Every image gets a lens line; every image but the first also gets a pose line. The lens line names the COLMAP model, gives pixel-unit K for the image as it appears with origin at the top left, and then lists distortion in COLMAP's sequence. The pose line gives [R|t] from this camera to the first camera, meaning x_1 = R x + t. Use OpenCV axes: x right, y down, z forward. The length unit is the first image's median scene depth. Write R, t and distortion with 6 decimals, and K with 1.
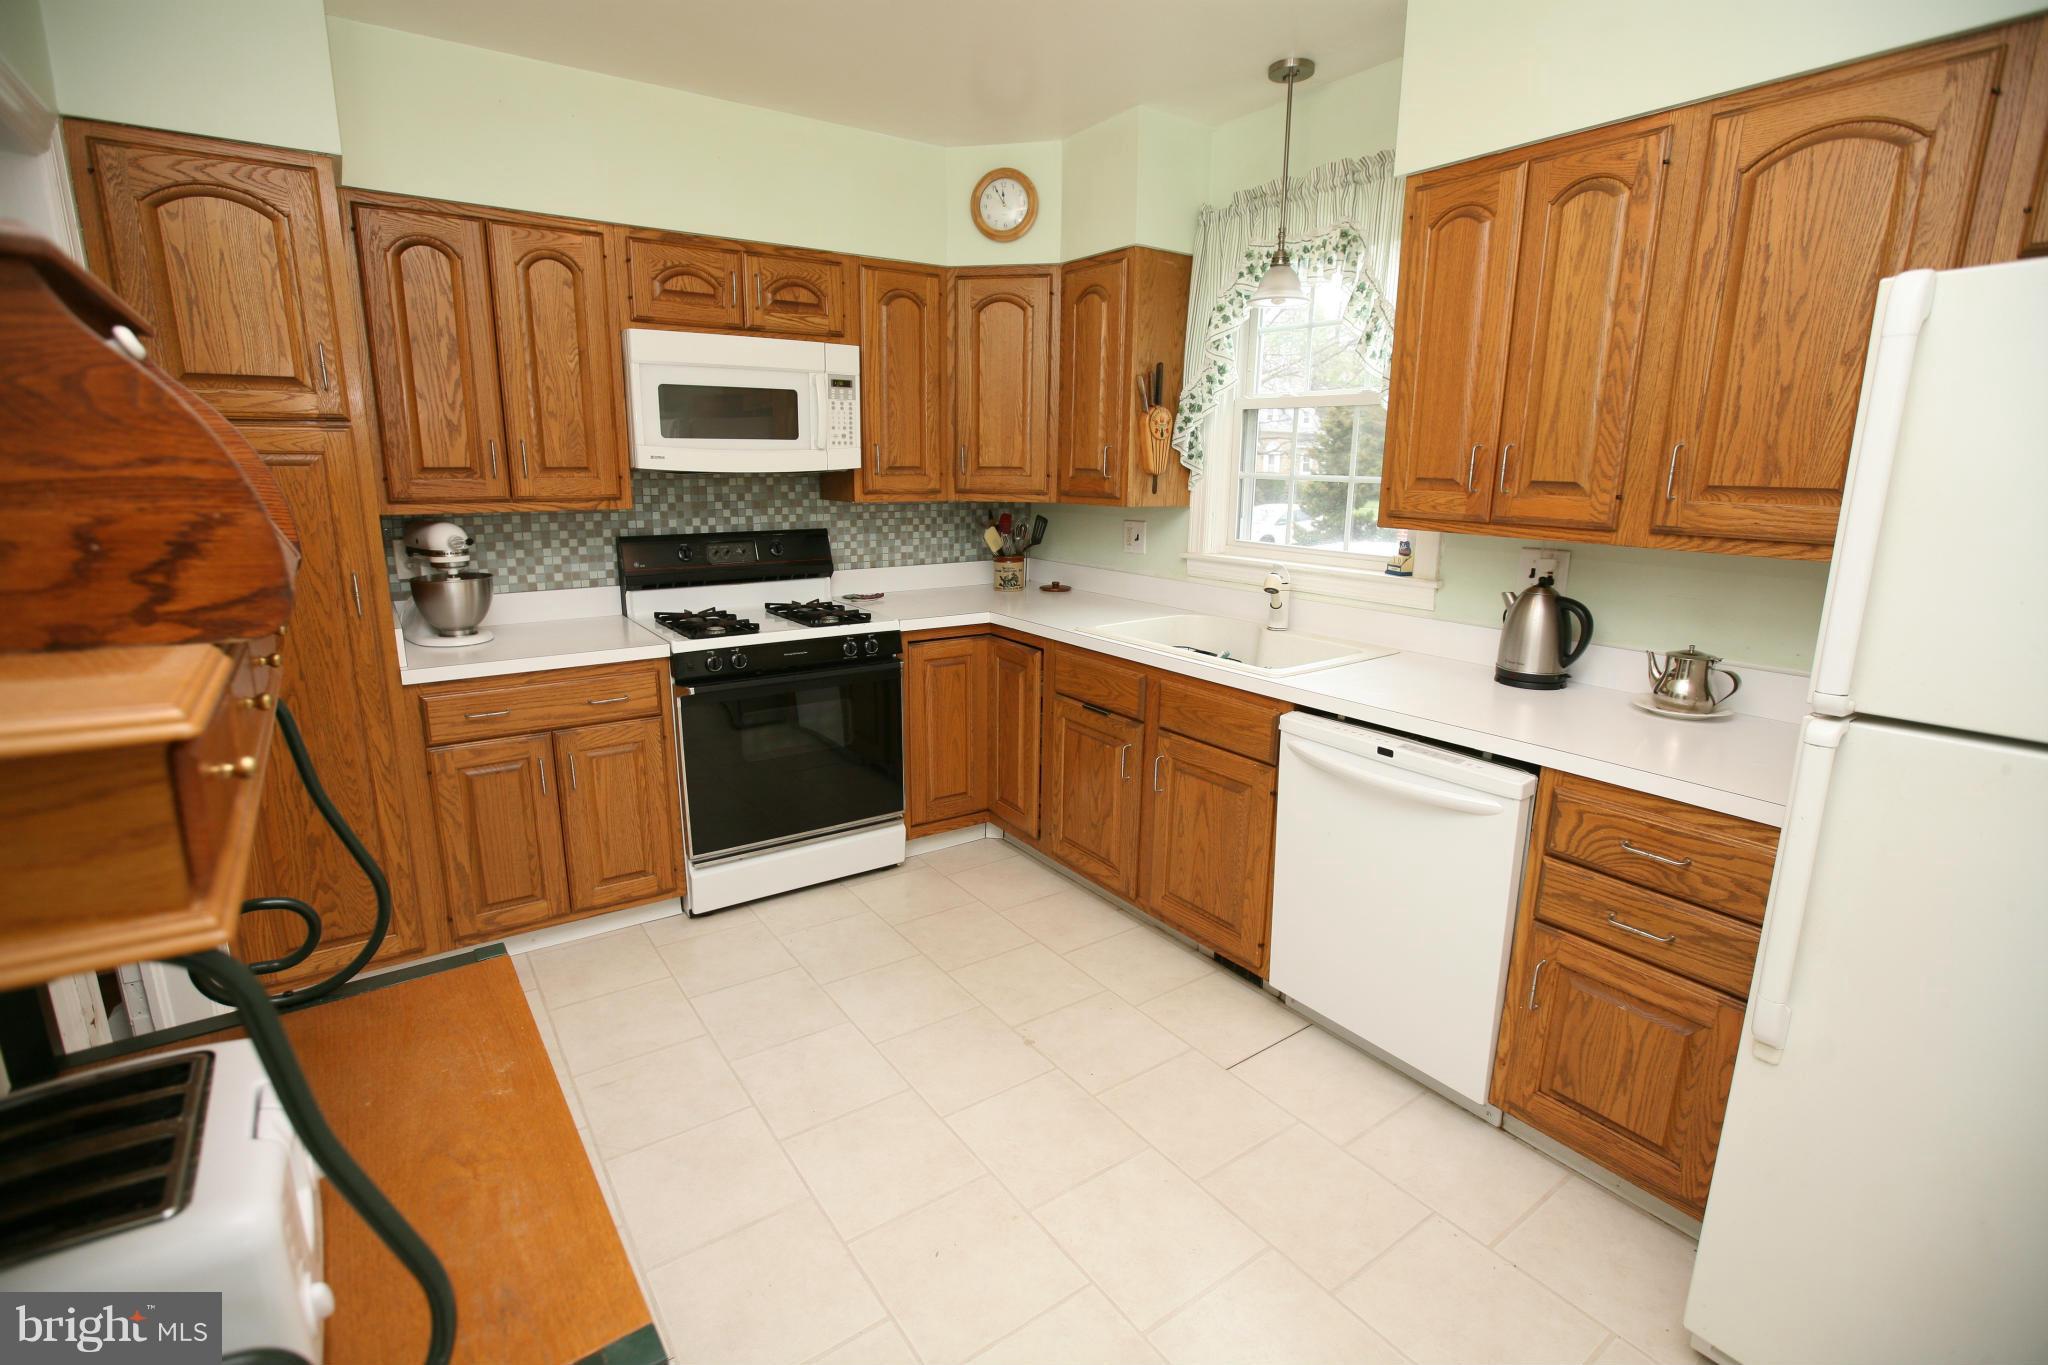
lens RADIAL K [[947.2, 0, 1011.7], [0, 947.2, 680.9], [0, 0, 1]] dist [-0.064615, 0.033676]
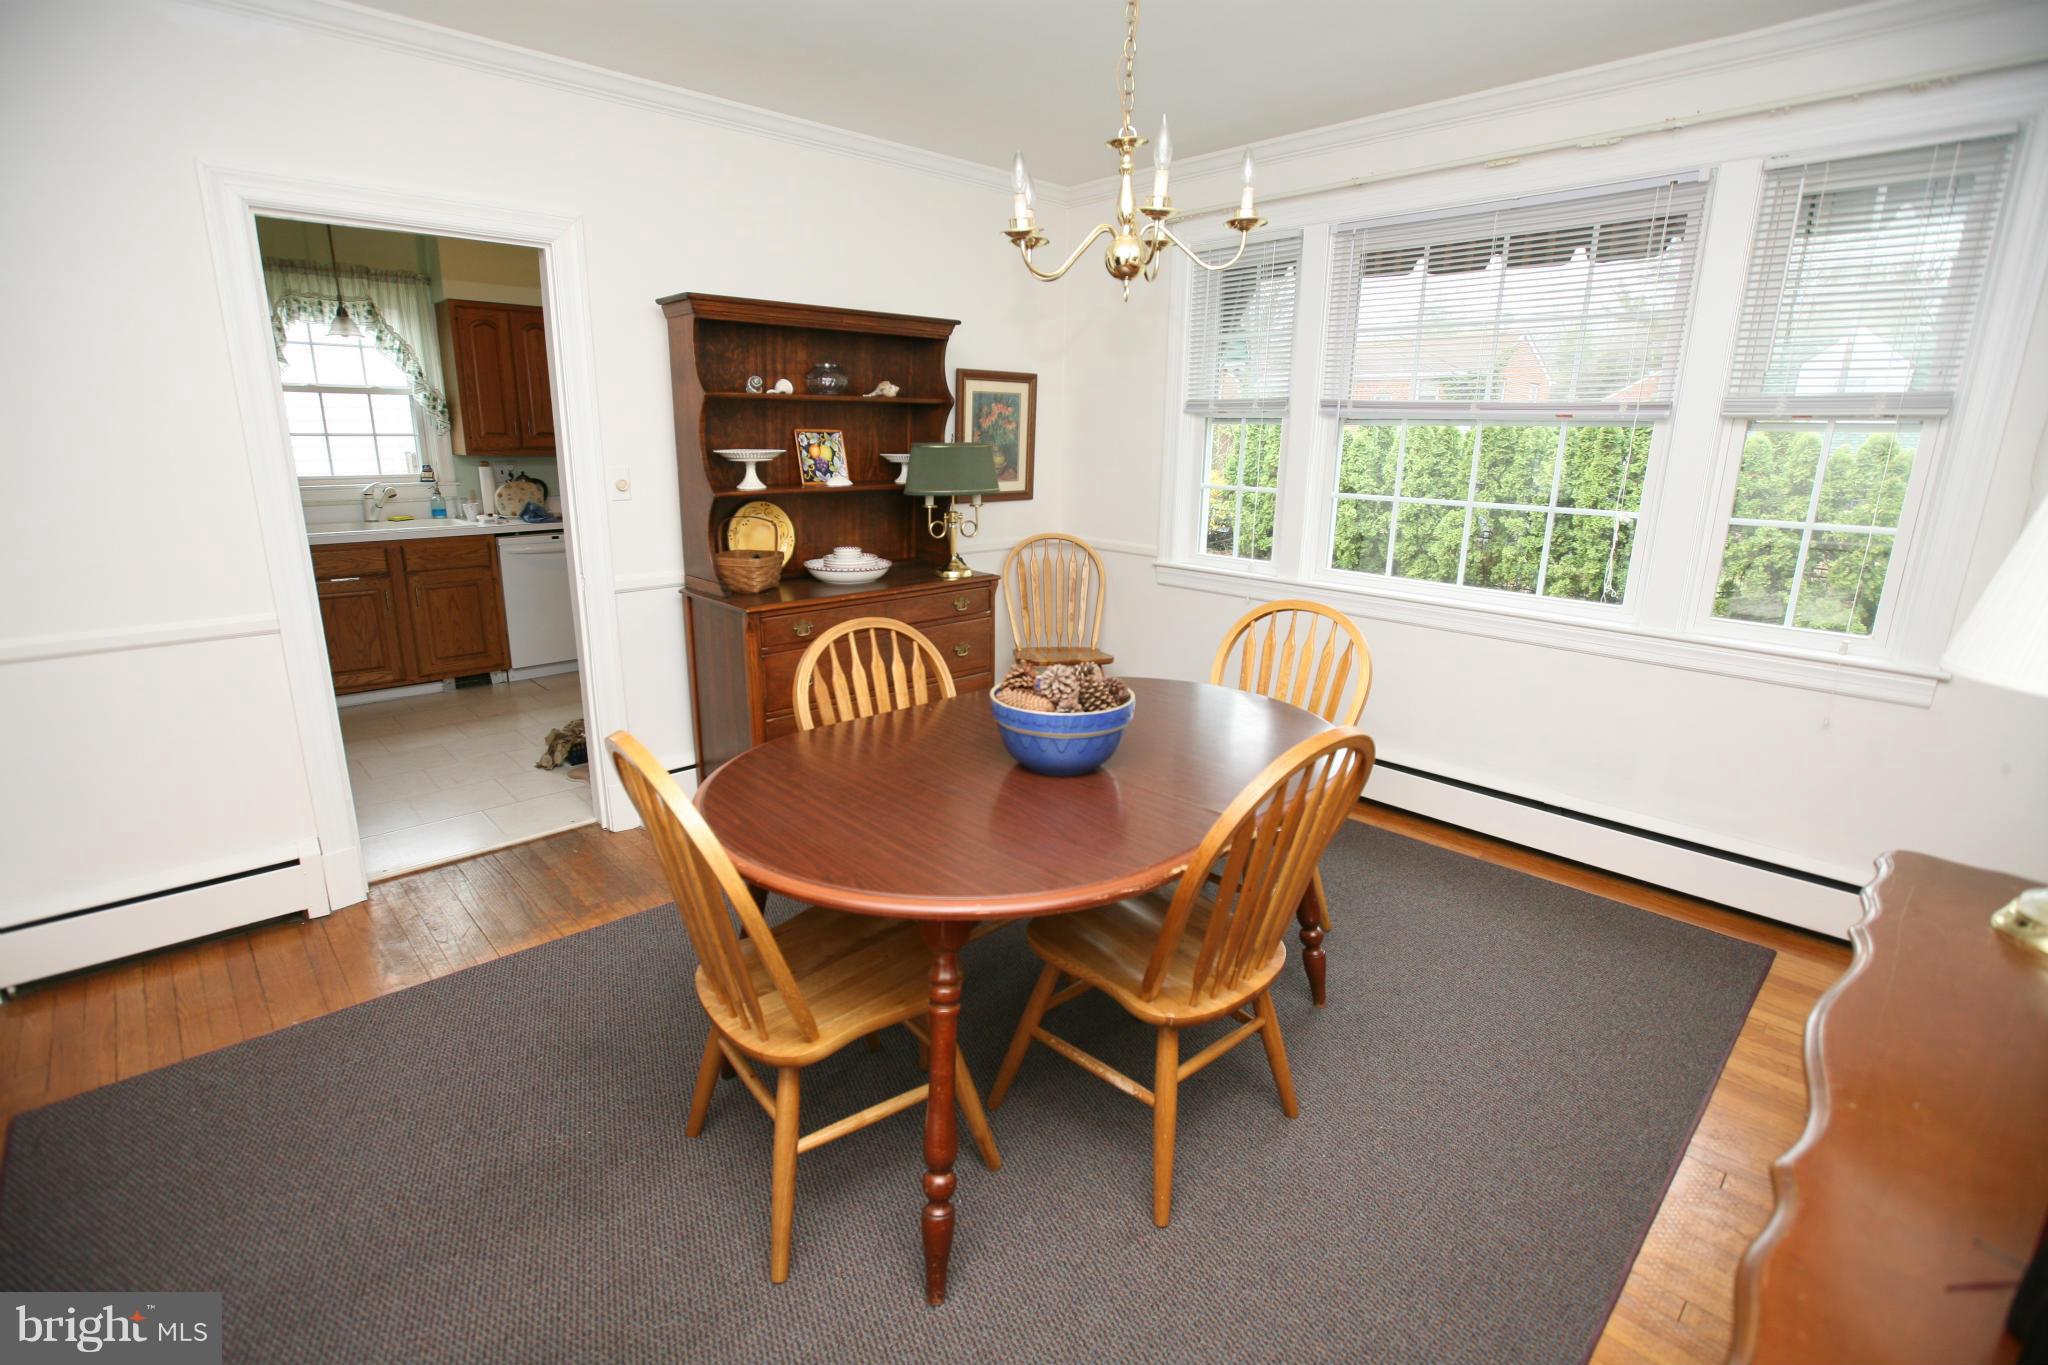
lens RADIAL K [[947.2, 0, 1011.7], [0, 947.2, 680.9], [0, 0, 1]] dist [-0.064615, 0.033676]
pose [[-0.151566, -0.259798, 0.953694, -1.752204], [0.211853, 0.933881, 0.288070, -0.022928], [-0.965477, 0.245705, -0.086505, 0.071962]]
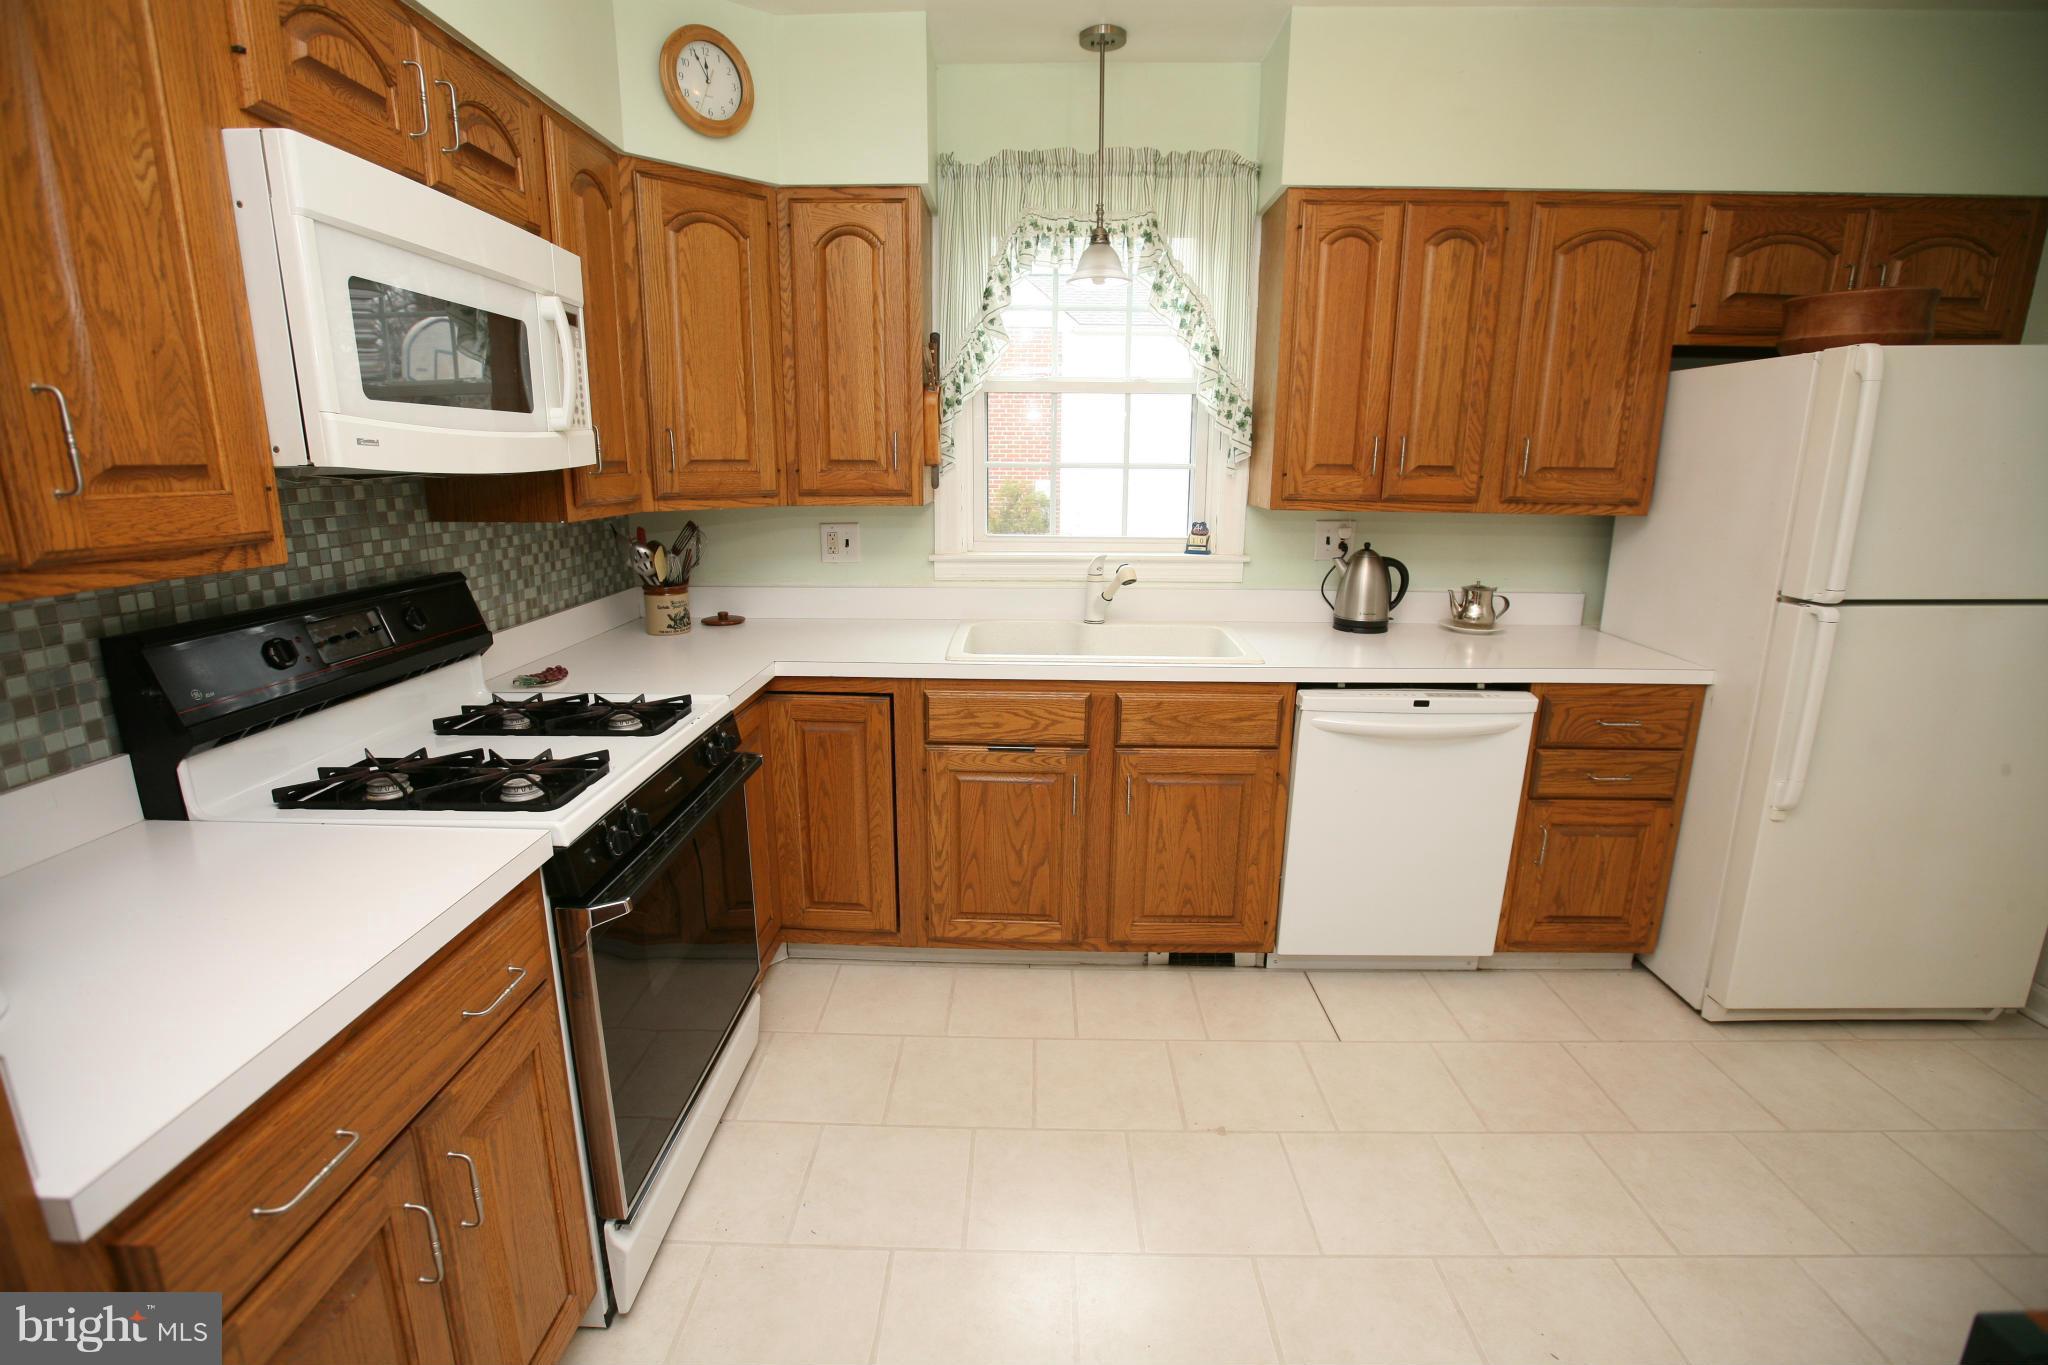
lens RADIAL K [[947.2, 0, 1011.7], [0, 947.2, 680.9], [0, 0, 1]] dist [-0.064615, 0.033676]
pose [[0.584379, -0.192991, 0.788198, -0.589349], [0.184769, 0.977439, 0.102336, -0.119681], [-0.790166, 0.085831, 0.606853, 0.515643]]
